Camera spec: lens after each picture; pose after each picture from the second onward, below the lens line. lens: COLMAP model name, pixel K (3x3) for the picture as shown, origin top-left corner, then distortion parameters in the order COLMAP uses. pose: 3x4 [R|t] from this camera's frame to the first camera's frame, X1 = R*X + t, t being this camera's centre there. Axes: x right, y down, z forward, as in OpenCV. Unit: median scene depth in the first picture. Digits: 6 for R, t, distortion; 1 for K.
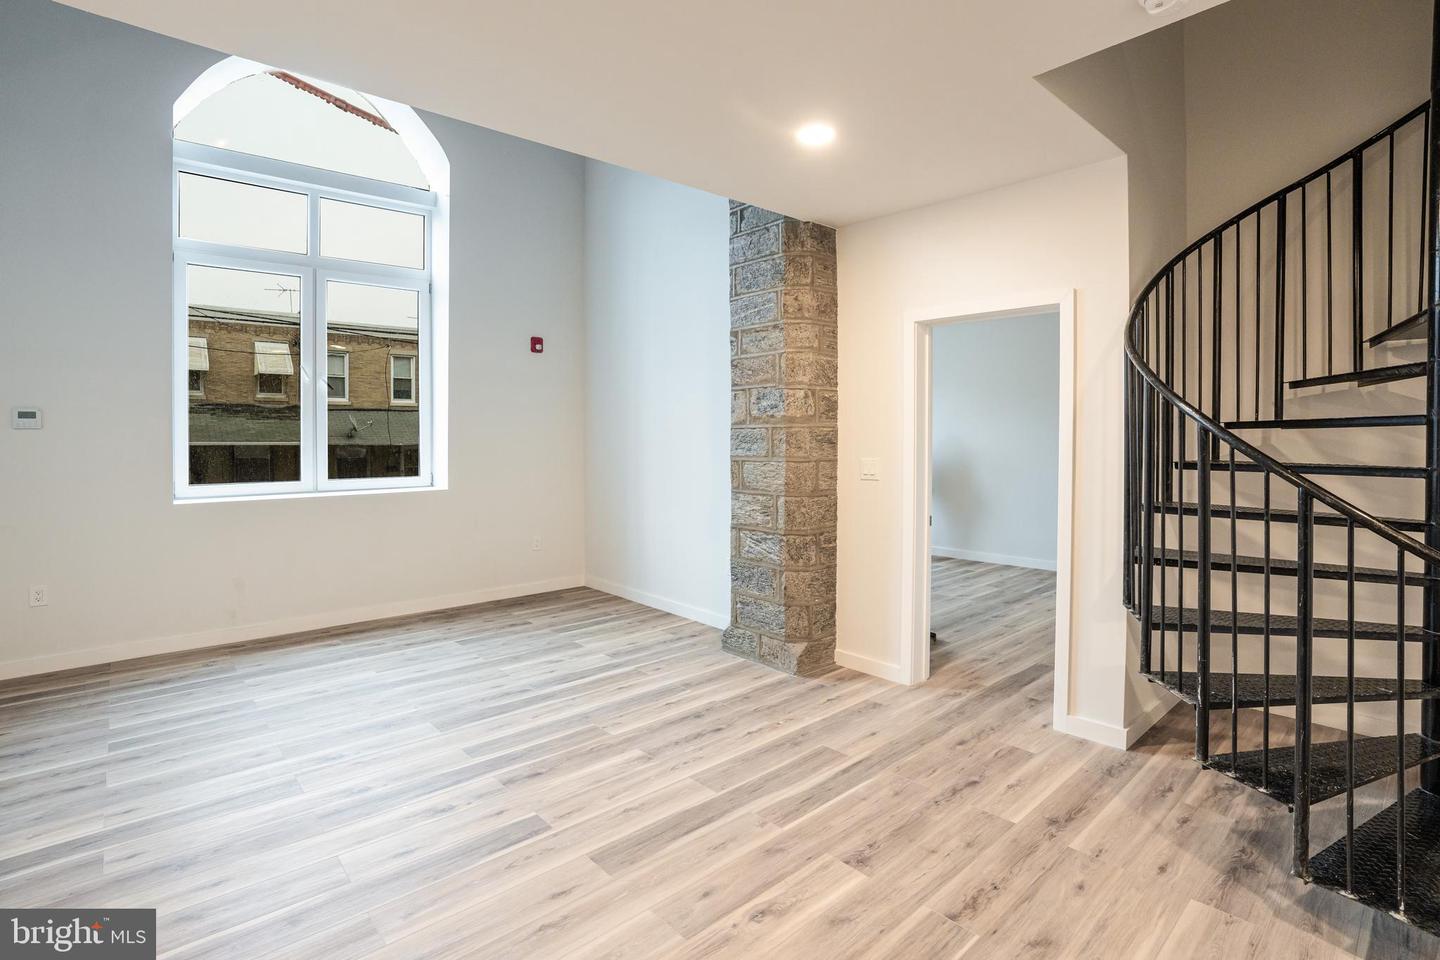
lens RADIAL K [[675.7, 0, 720.0], [0, 675.7, 480.0], [0, 0, 1]] dist [-0.041701, 0.000726]
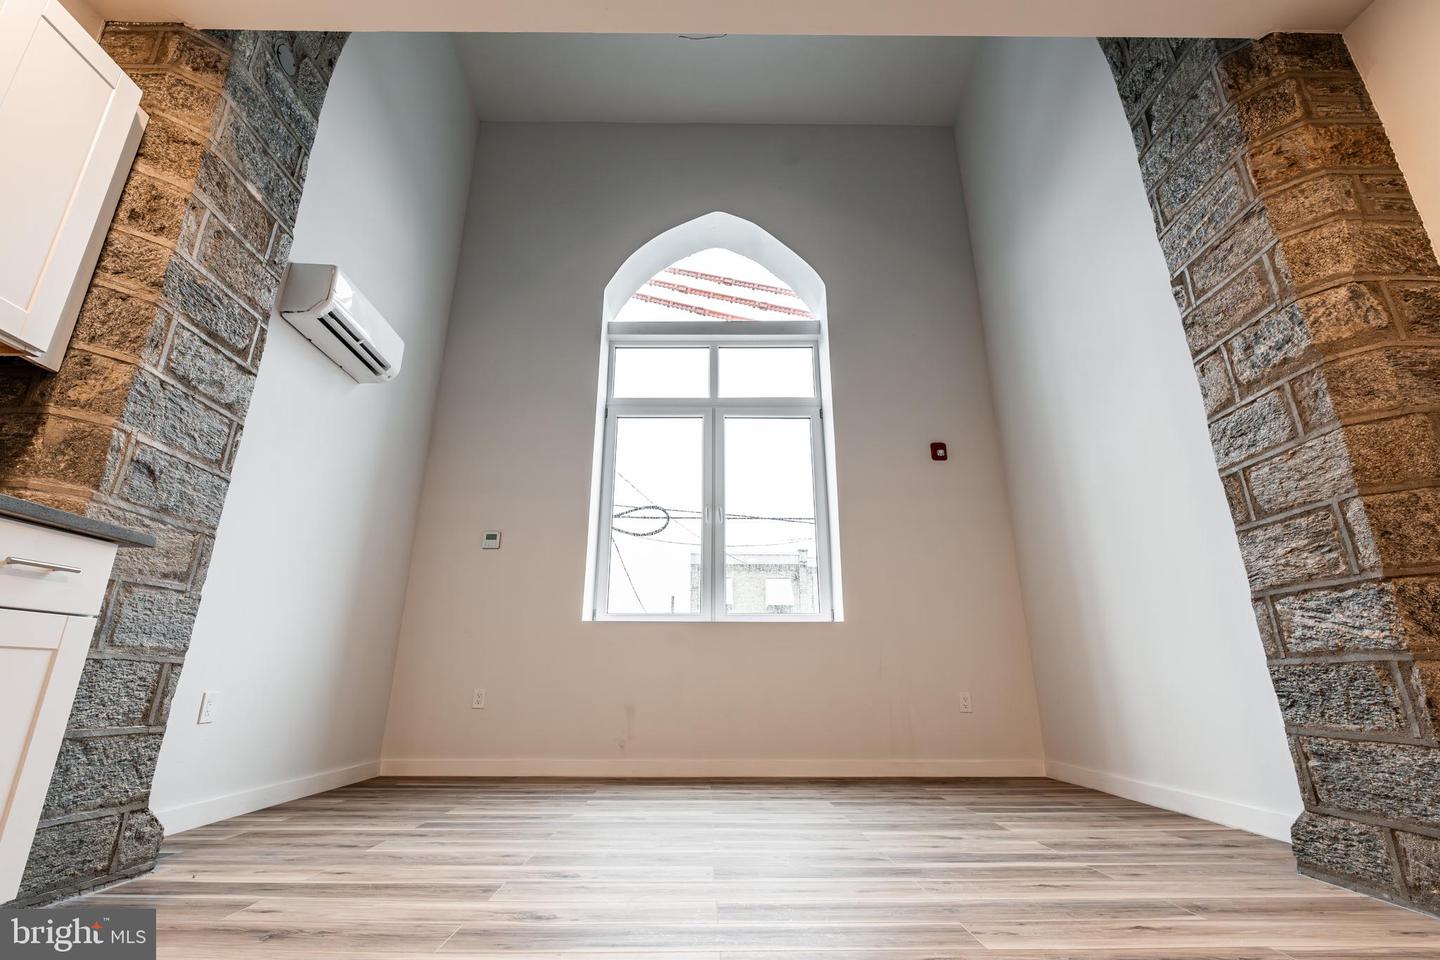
lens RADIAL K [[652.8, 0, 719.0], [0, 652.8, 473.4], [0, 0, 1]] dist [0.001291, 0.000577]
pose [[0.753225, -0.201056, -0.626281, 0.044842], [-0.045371, 0.933989, -0.354408, 0.189390], [0.656196, 0.295365, 0.694382, 0.356376]]
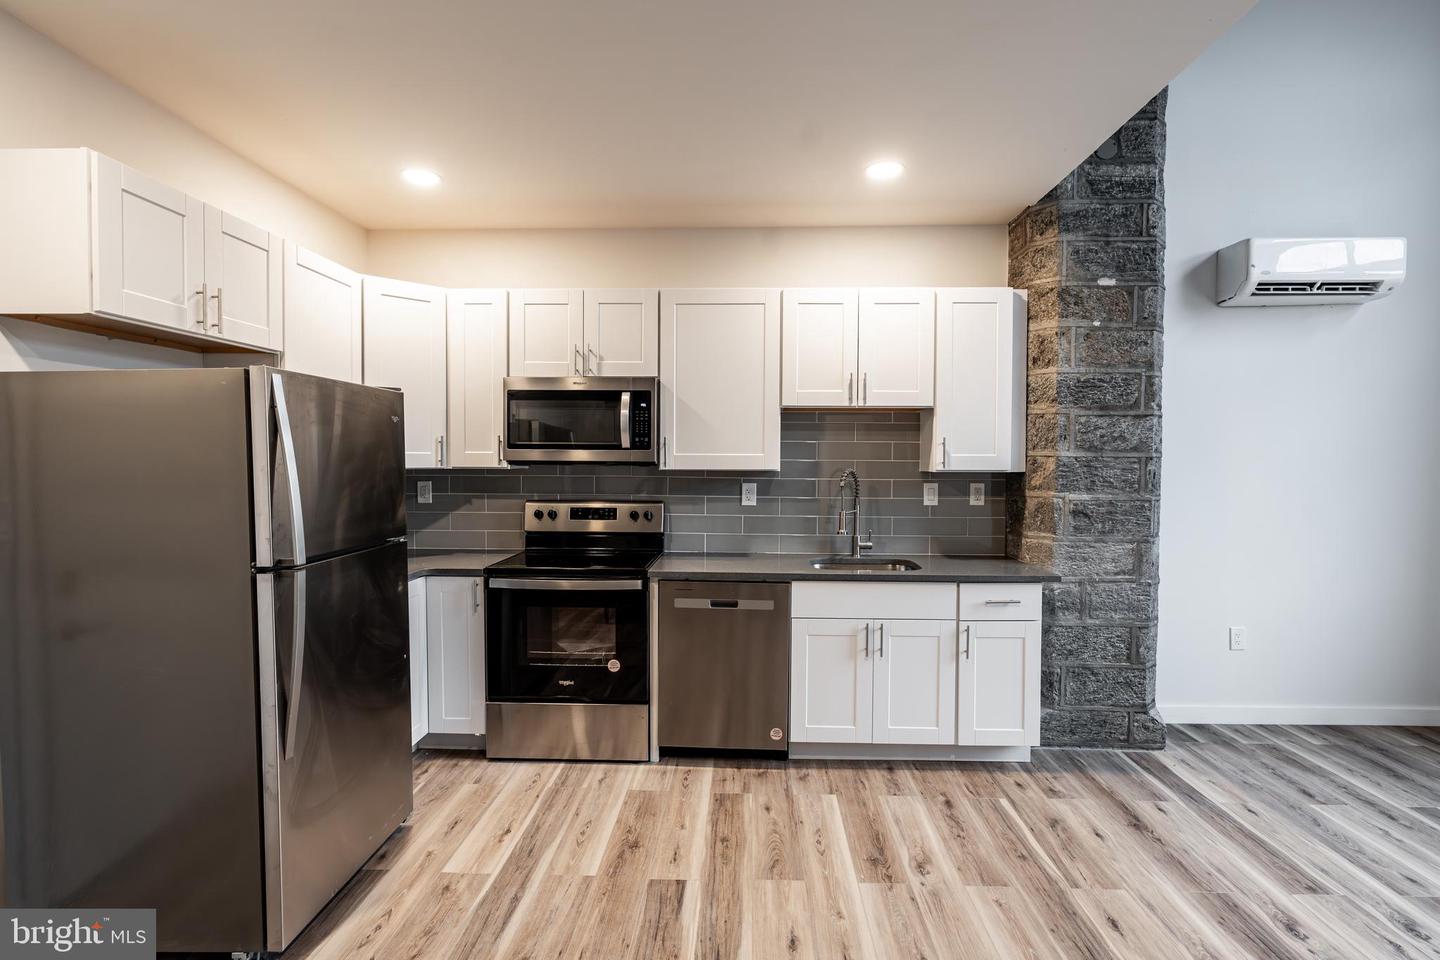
lens RADIAL K [[652.8, 0, 719.0], [0, 652.8, 473.4], [0, 0, 1]] dist [0.001291, 0.000577]
pose [[-0.703938, 0.012258, -0.710155, 0.308582], [-0.036040, 0.997947, 0.052950, -0.053876], [0.709346, 0.062868, -0.702051, 0.671008]]
